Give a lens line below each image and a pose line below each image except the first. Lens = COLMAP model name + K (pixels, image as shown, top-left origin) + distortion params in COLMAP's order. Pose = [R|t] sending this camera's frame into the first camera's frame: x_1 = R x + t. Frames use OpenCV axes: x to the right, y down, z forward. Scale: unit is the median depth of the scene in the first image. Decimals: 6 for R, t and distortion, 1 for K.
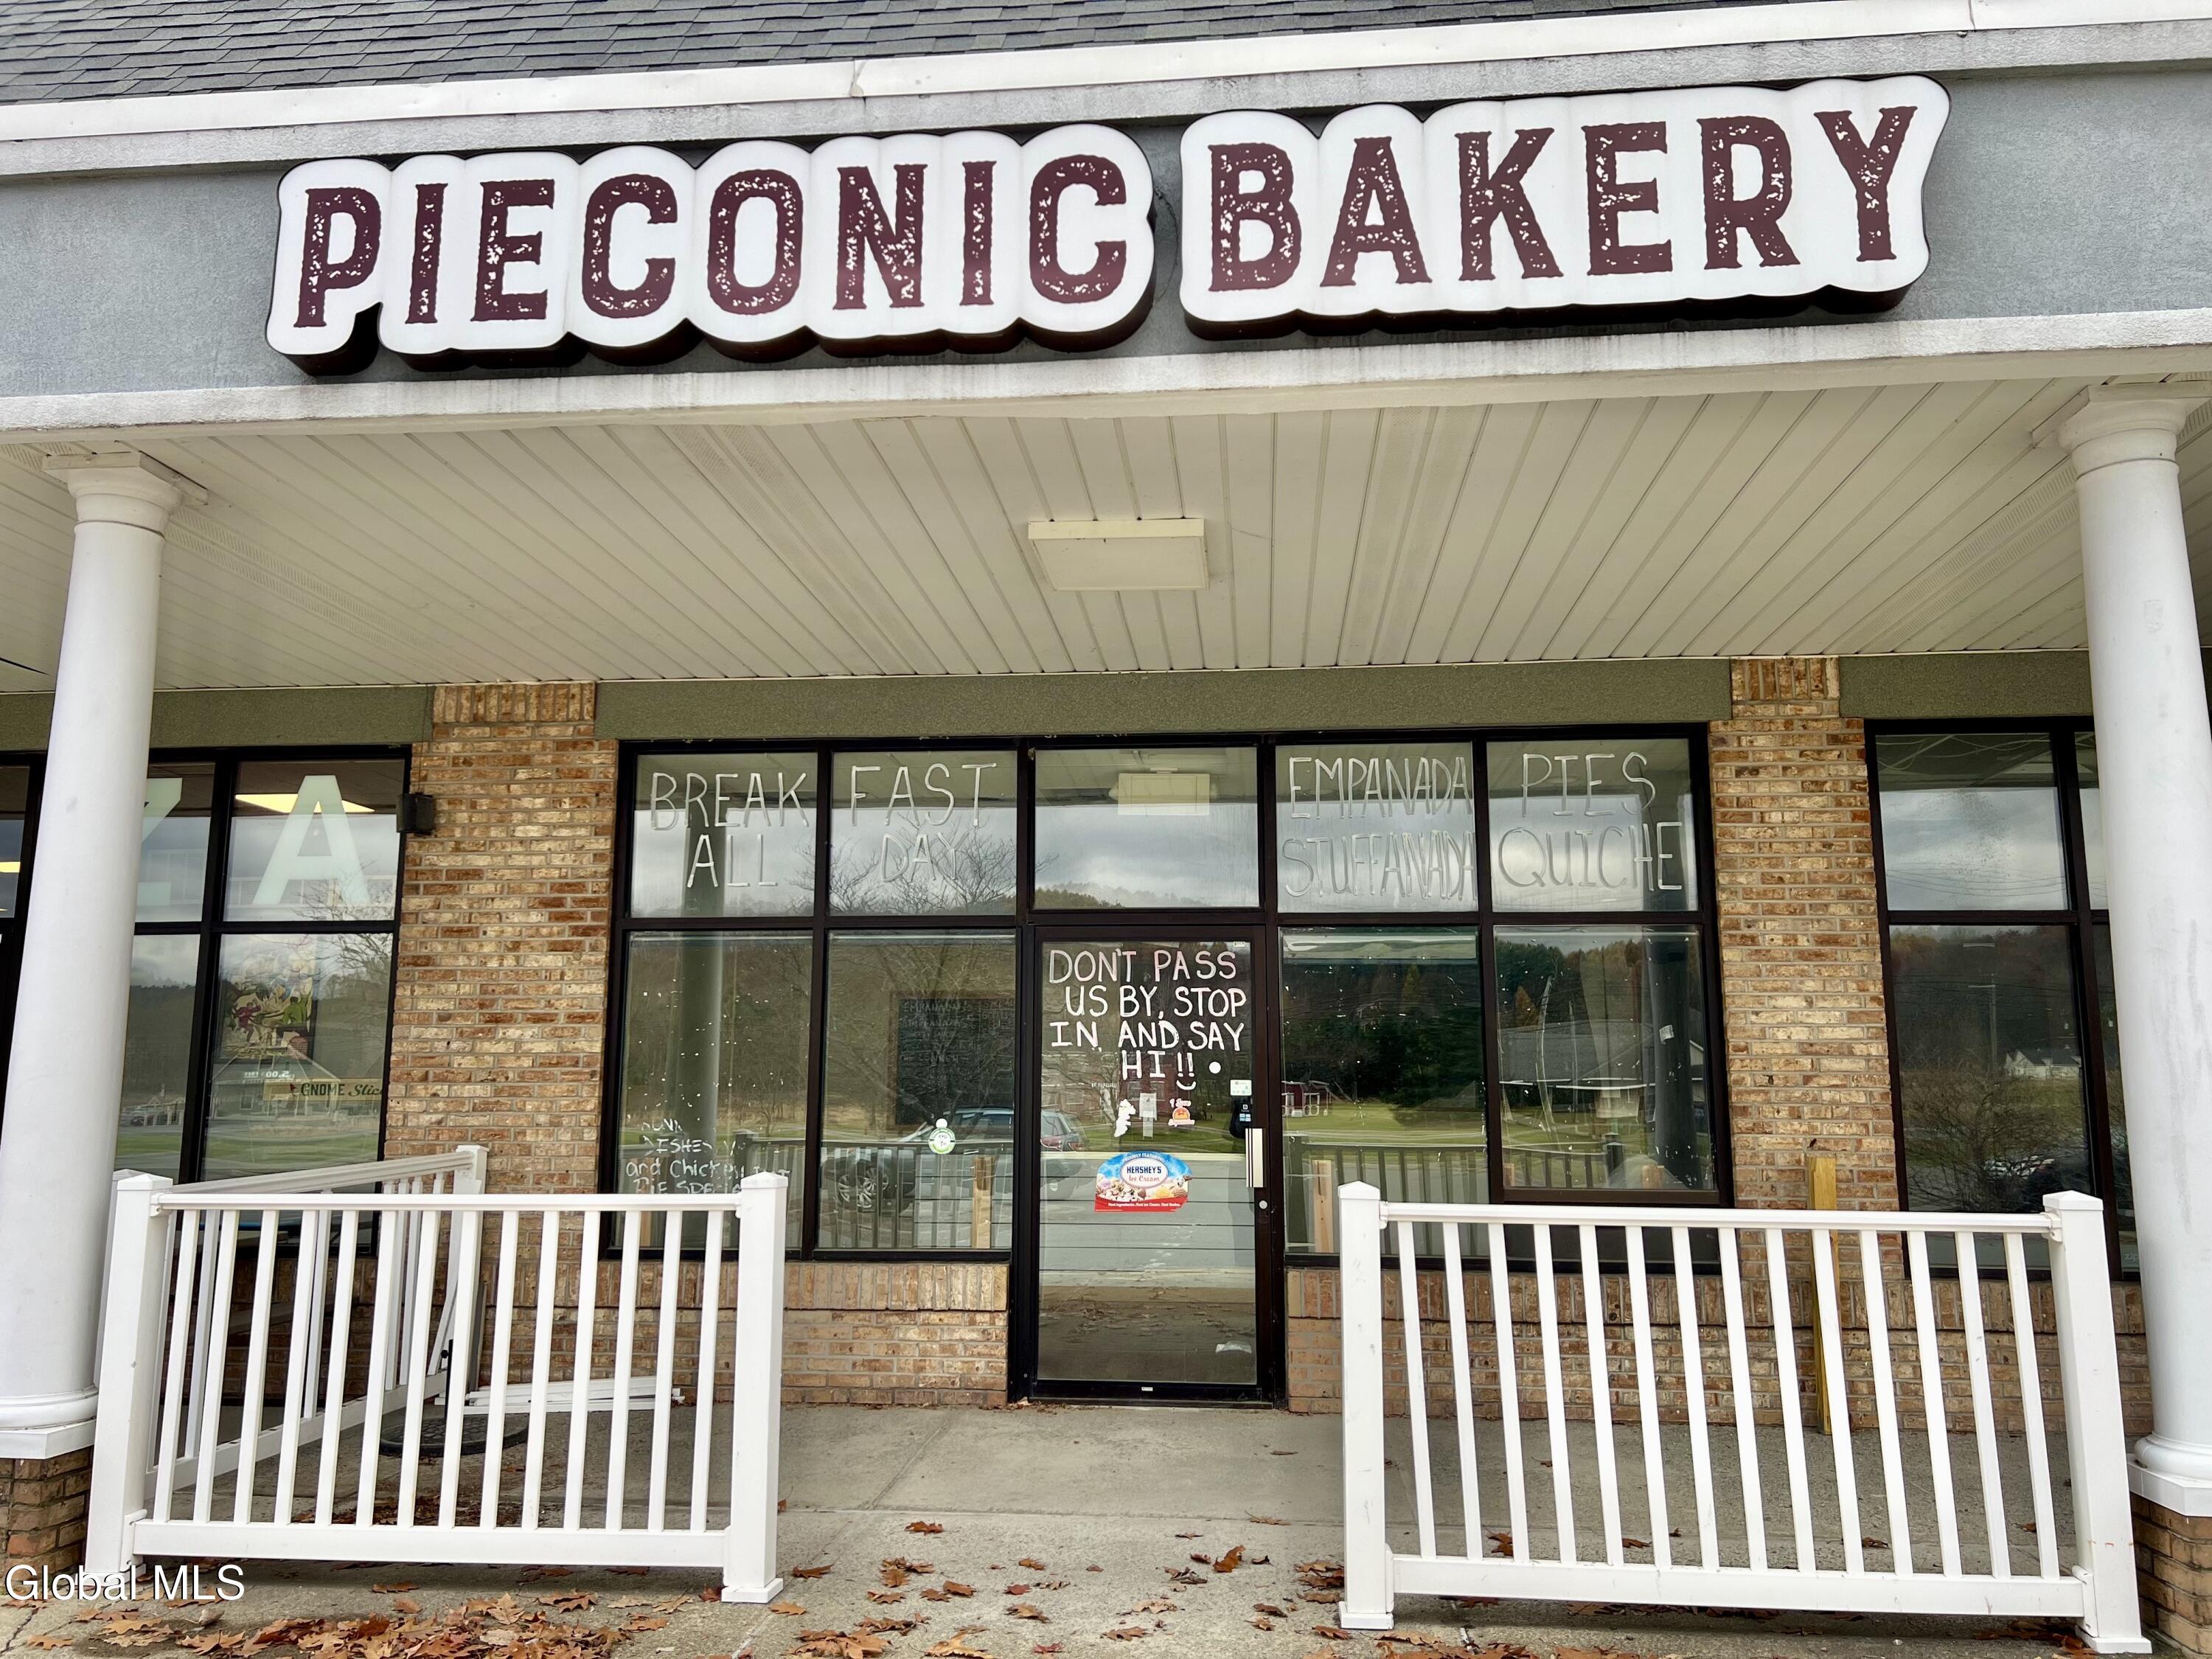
lens RADIAL K [[1659.2, 0, 1089.0], [0, 1659.2, 826.8], [0, 0, 1]] dist [0.047101, -0.048867]
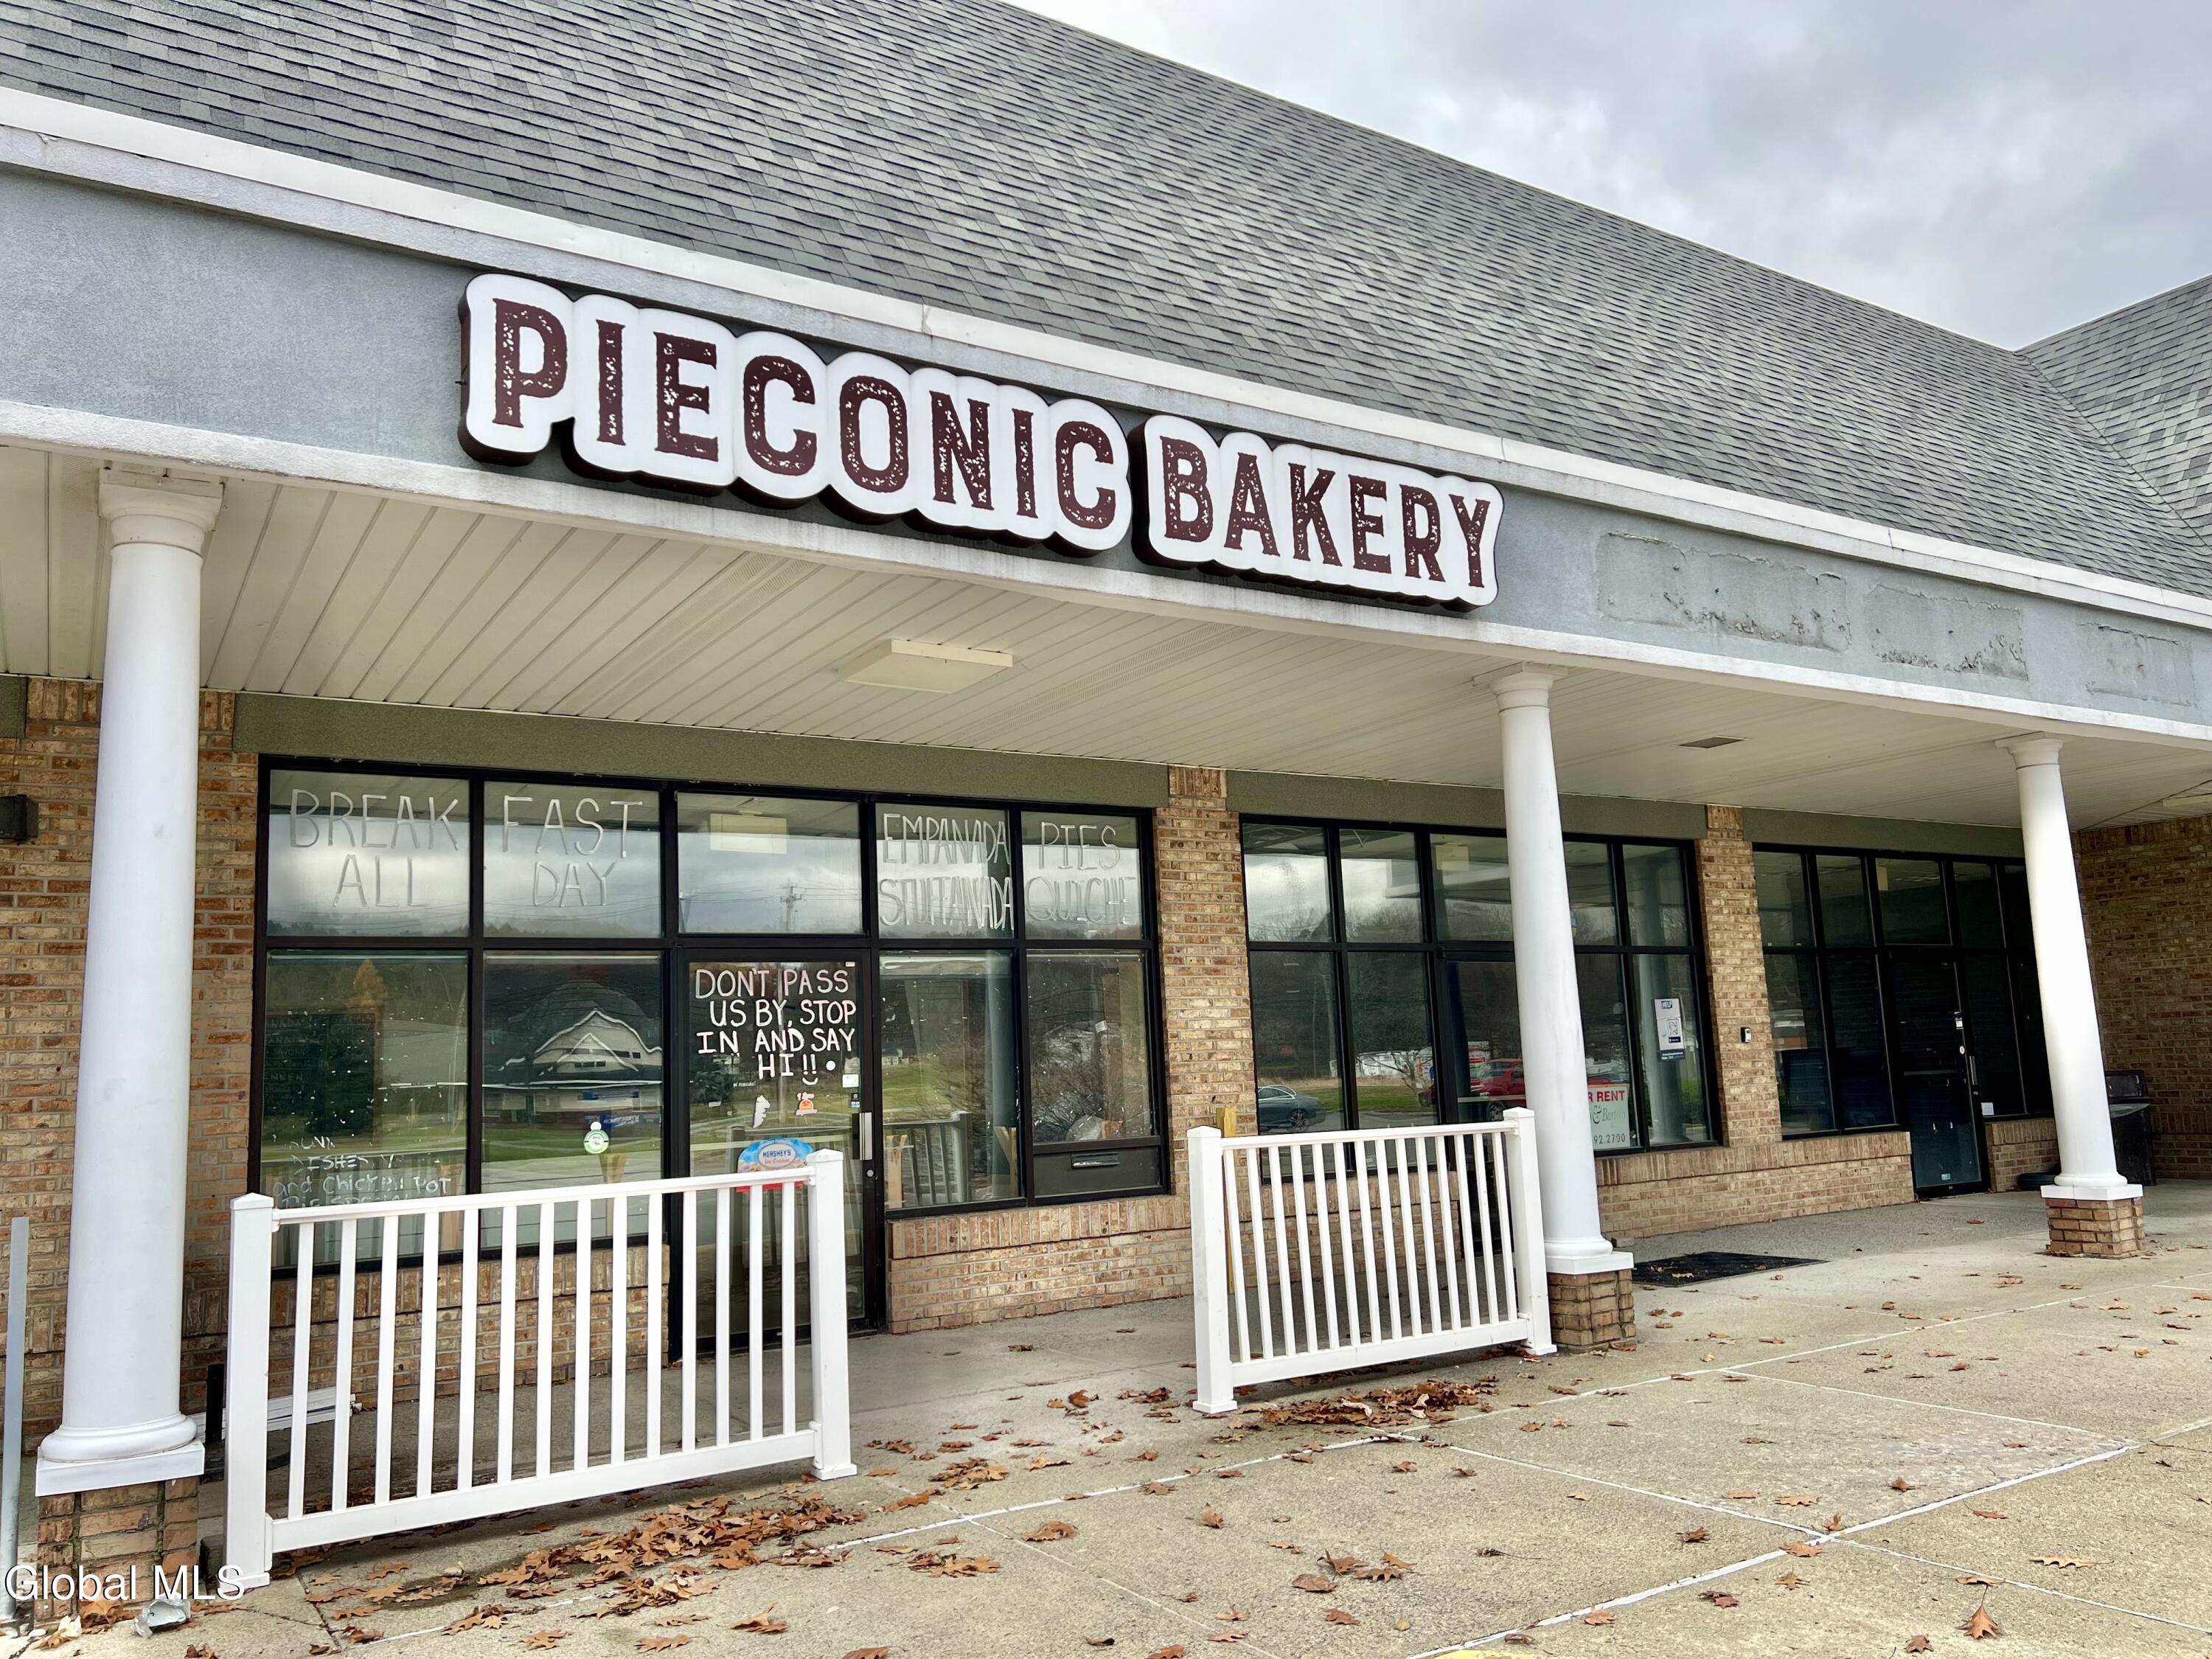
lens RADIAL K [[1657.5, 0, 1096.2], [0, 1657.5, 827.6], [0, 0, 1]] dist [0.118058, -0.165144]
pose [[0.790403, 0.051977, 0.610378, -0.779230], [-0.052745, 0.998468, -0.016724, -0.028188], [-0.610312, -0.018976, 0.791934, -0.135409]]
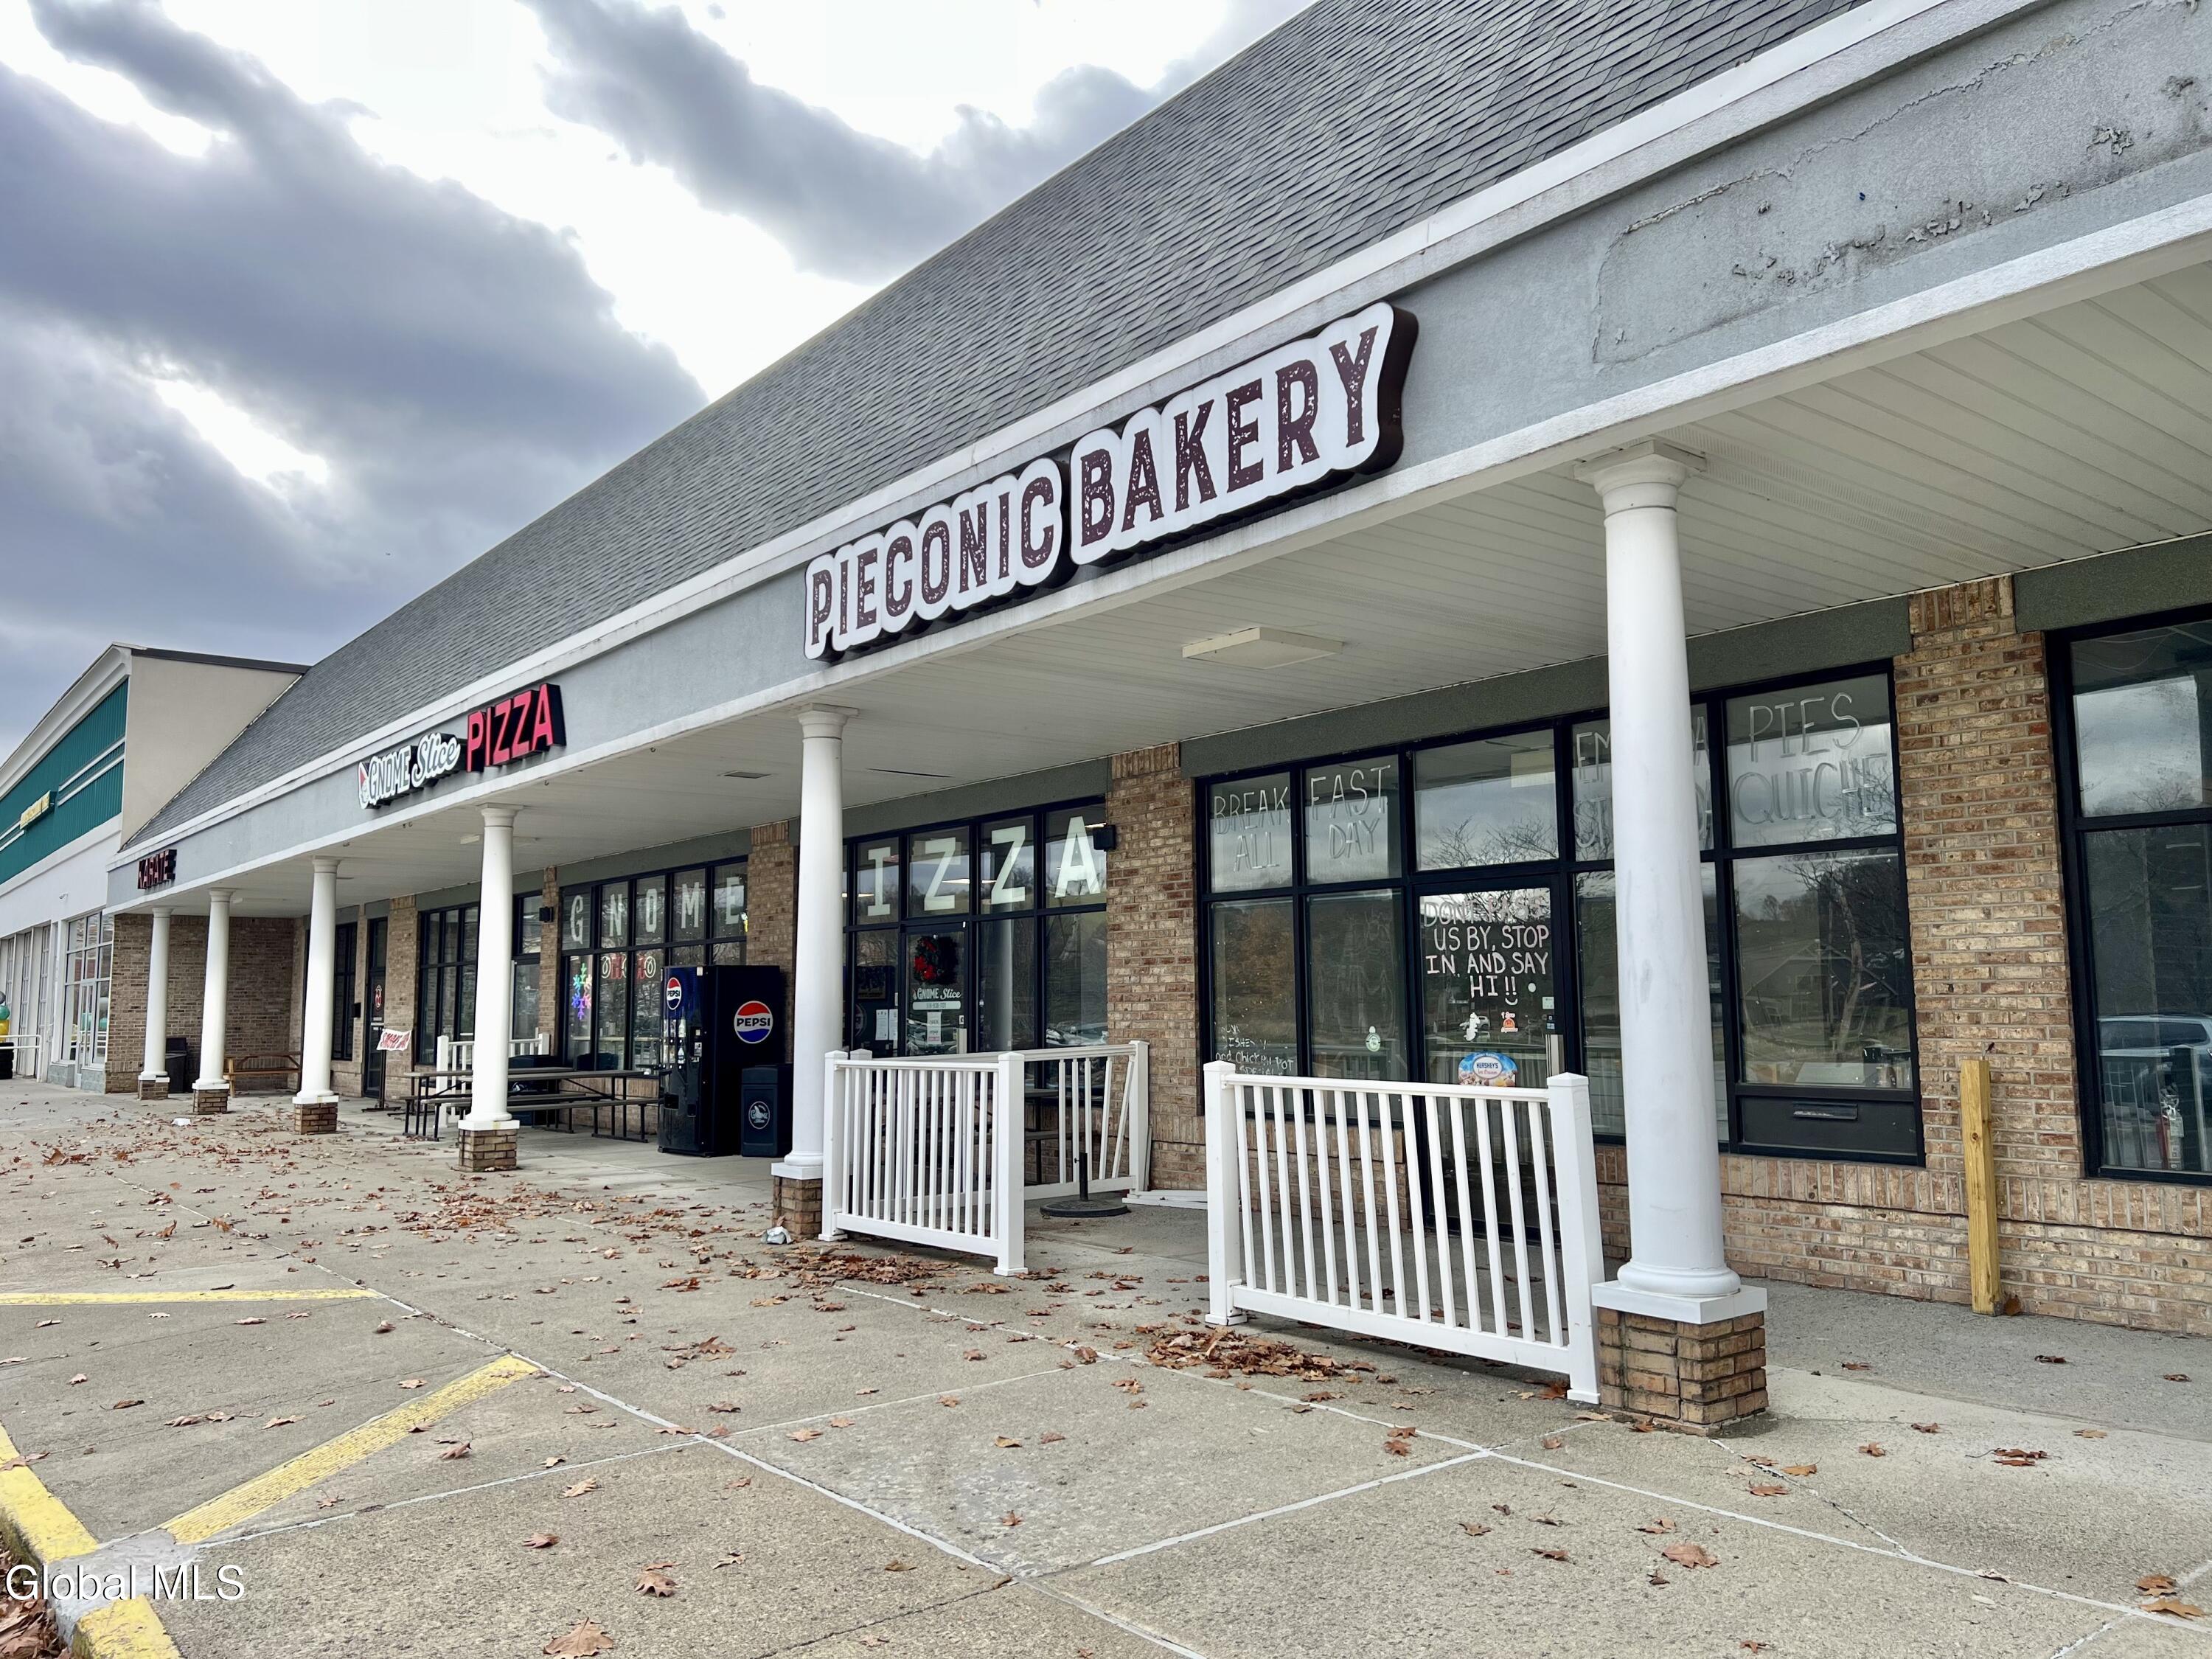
lens RADIAL K [[1623.9, 0, 1087.9], [0, 1623.9, 829.0], [0, 0, 1]] dist [0.108842, -0.128099]
pose [[0.691801, -0.089004, -0.716582, 1.117441], [0.126784, 0.991930, -0.000805, -0.026270], [0.710871, -0.090294, 0.697502, -0.173571]]
